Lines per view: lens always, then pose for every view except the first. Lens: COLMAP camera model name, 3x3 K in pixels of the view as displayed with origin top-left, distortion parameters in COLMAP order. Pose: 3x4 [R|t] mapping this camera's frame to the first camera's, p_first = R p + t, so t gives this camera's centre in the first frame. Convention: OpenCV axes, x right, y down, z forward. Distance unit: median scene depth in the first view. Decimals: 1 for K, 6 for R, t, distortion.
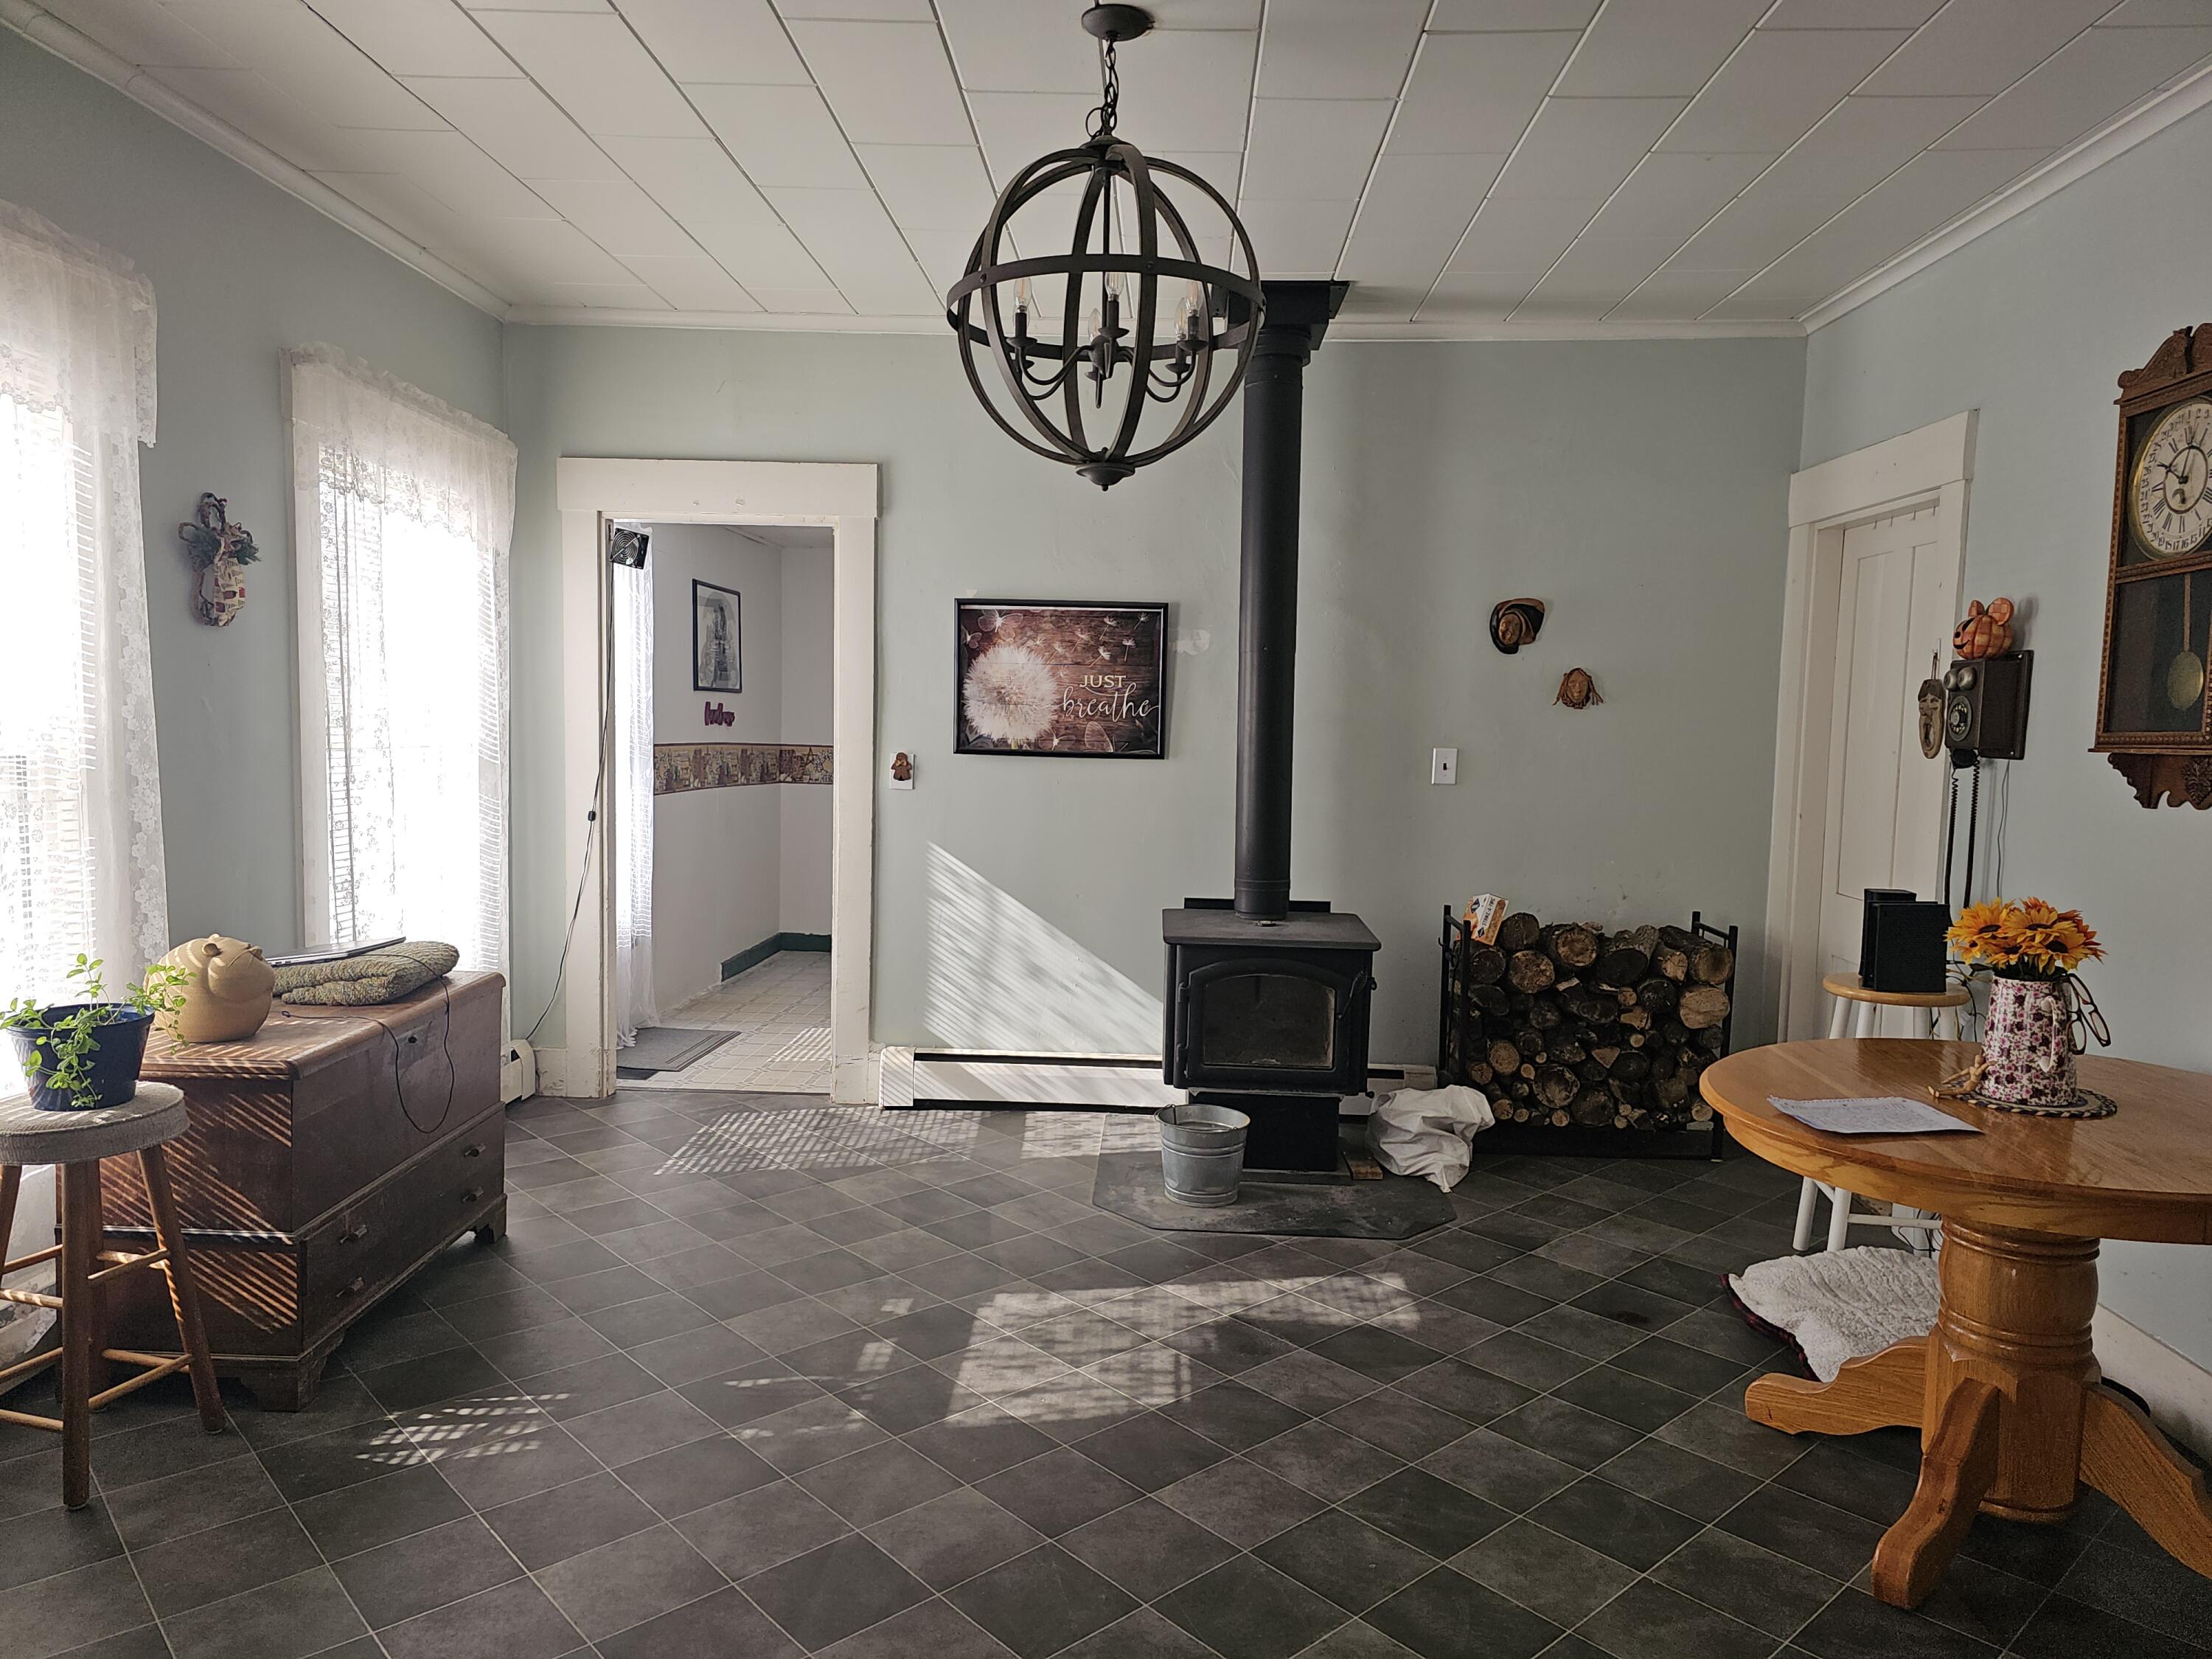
lens RADIAL K [[1485.3, 0, 1107.4], [0, 1485.3, 822.6], [0, 0, 1]] dist [0.069817, -0.060893]
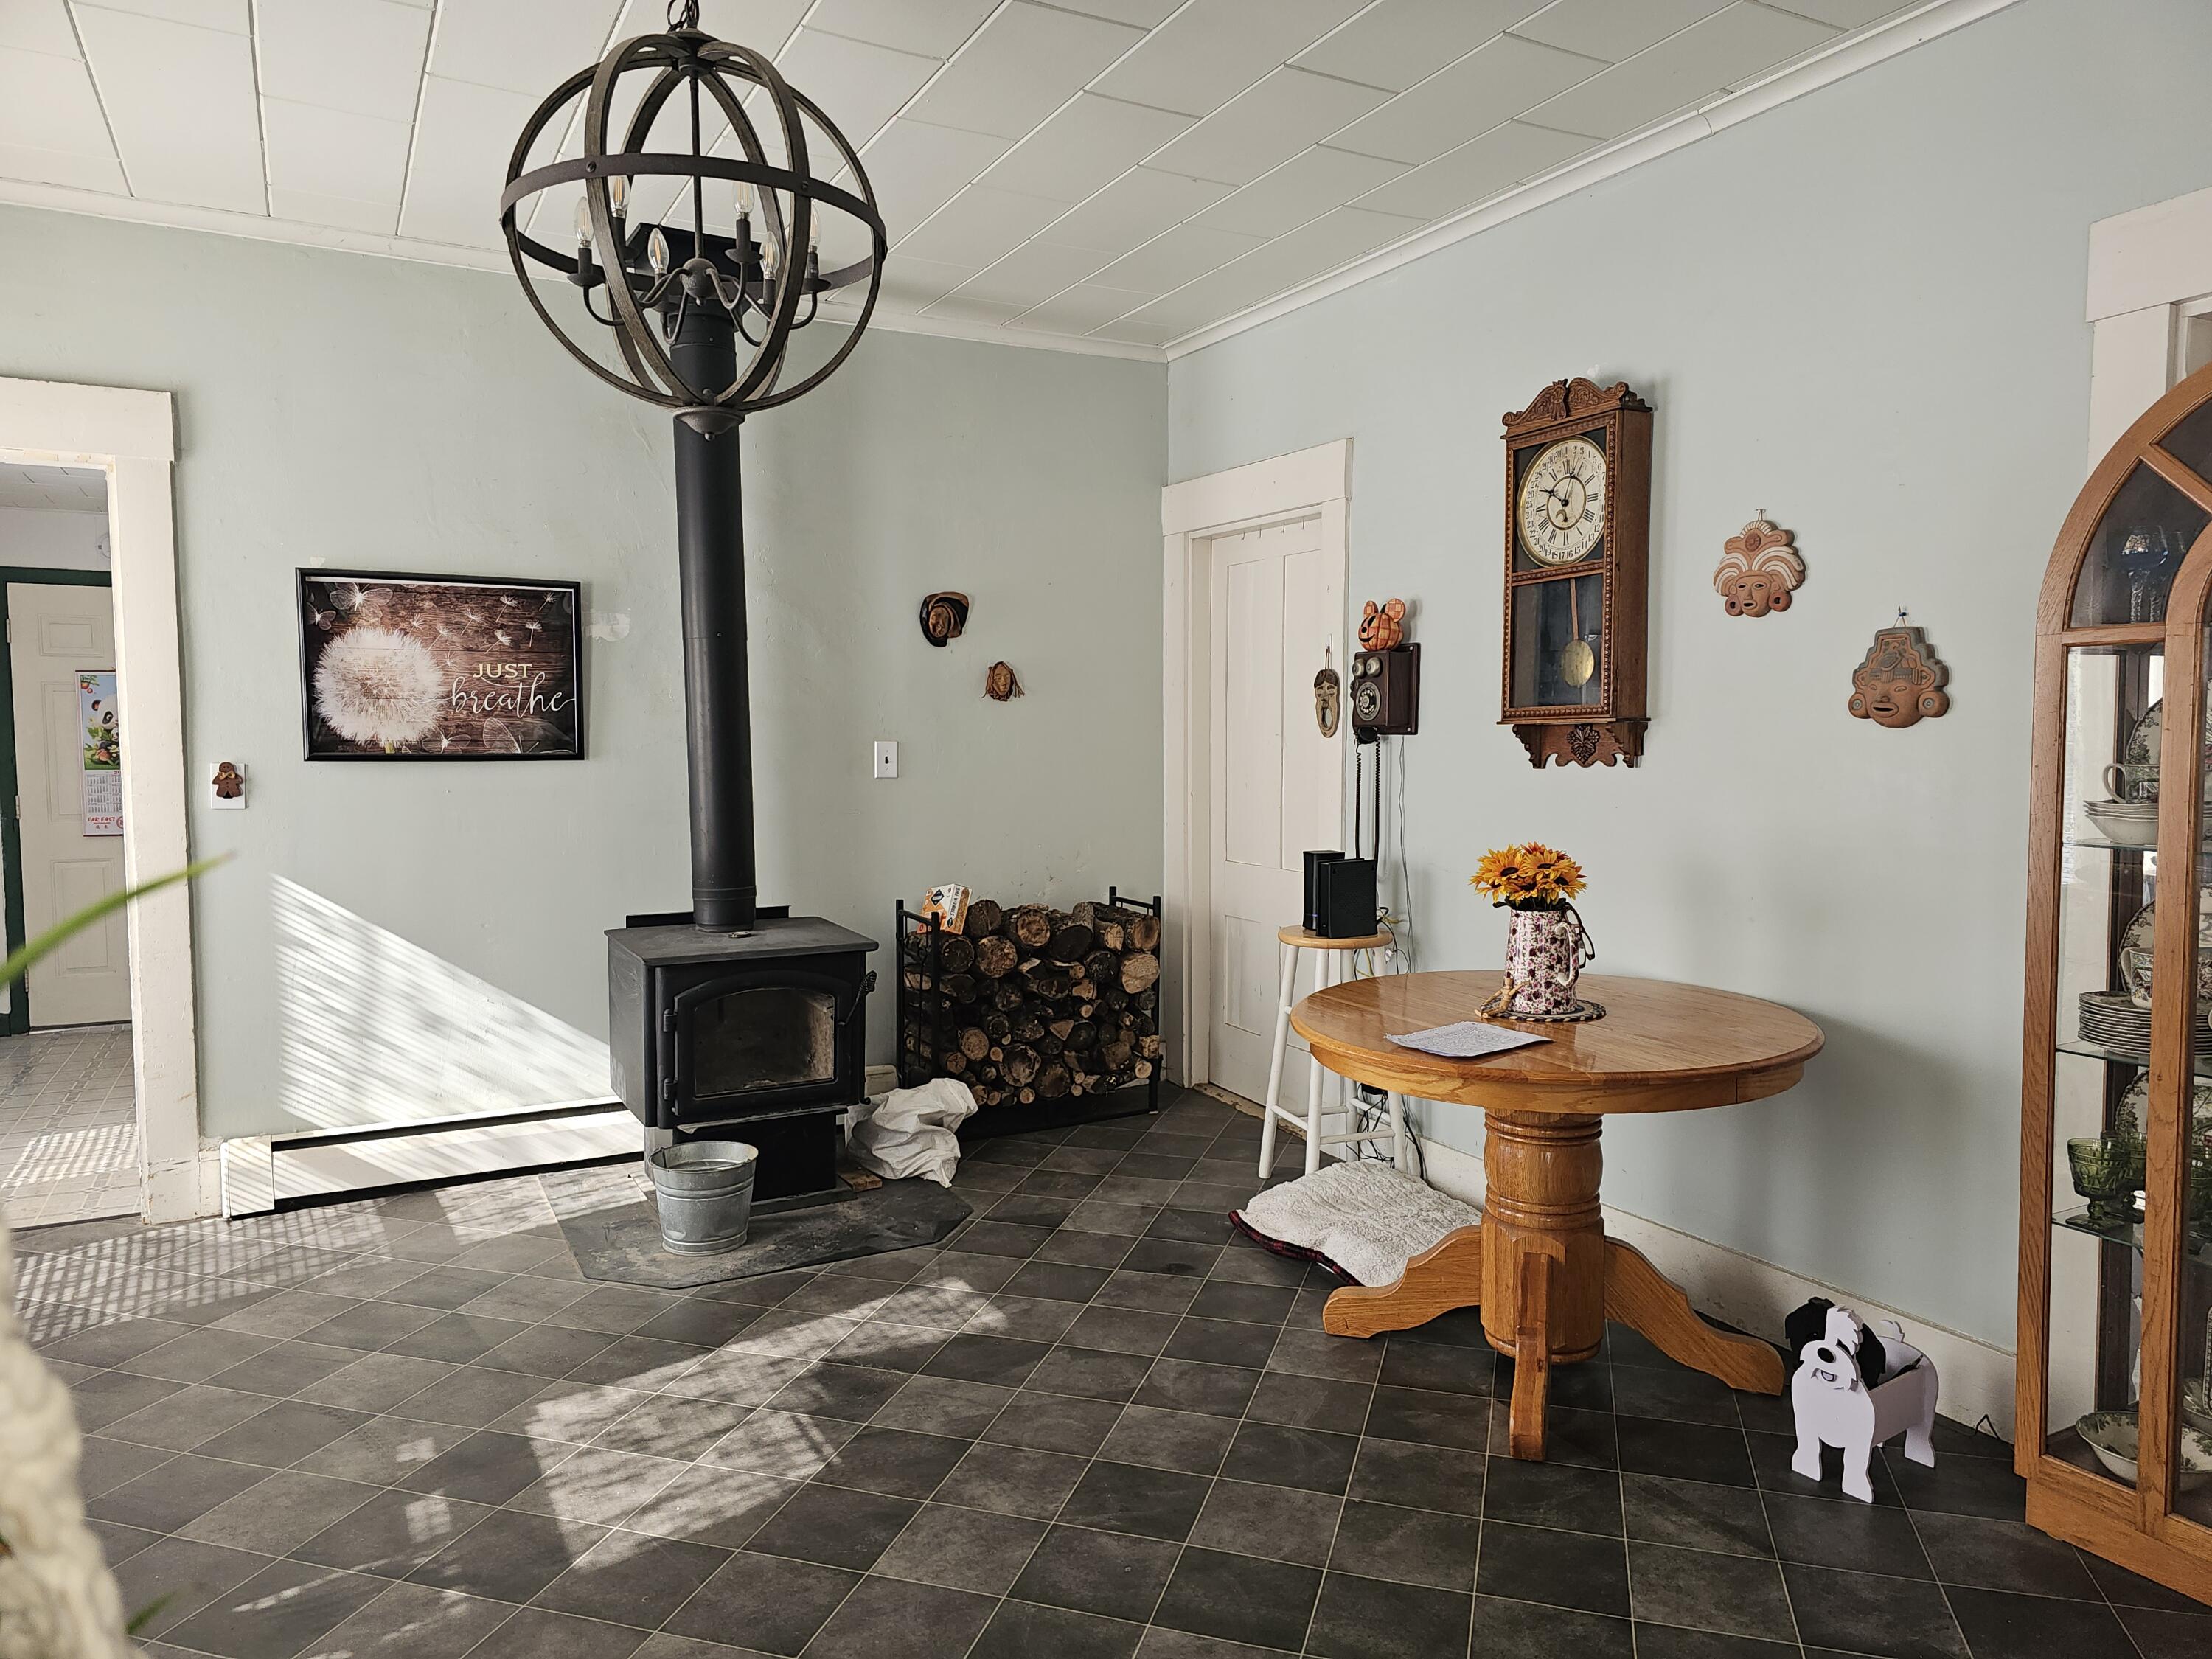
lens RADIAL K [[1485.3, 0, 1128.1], [0, 1485.3, 819.5], [0, 0, 1]] dist [0.069817, -0.060893]
pose [[0.858067, -0.052478, 0.510849, -0.180398], [0.055090, 0.998431, 0.010031, 0.001200], [-0.510574, 0.019535, 0.859612, 0.096891]]
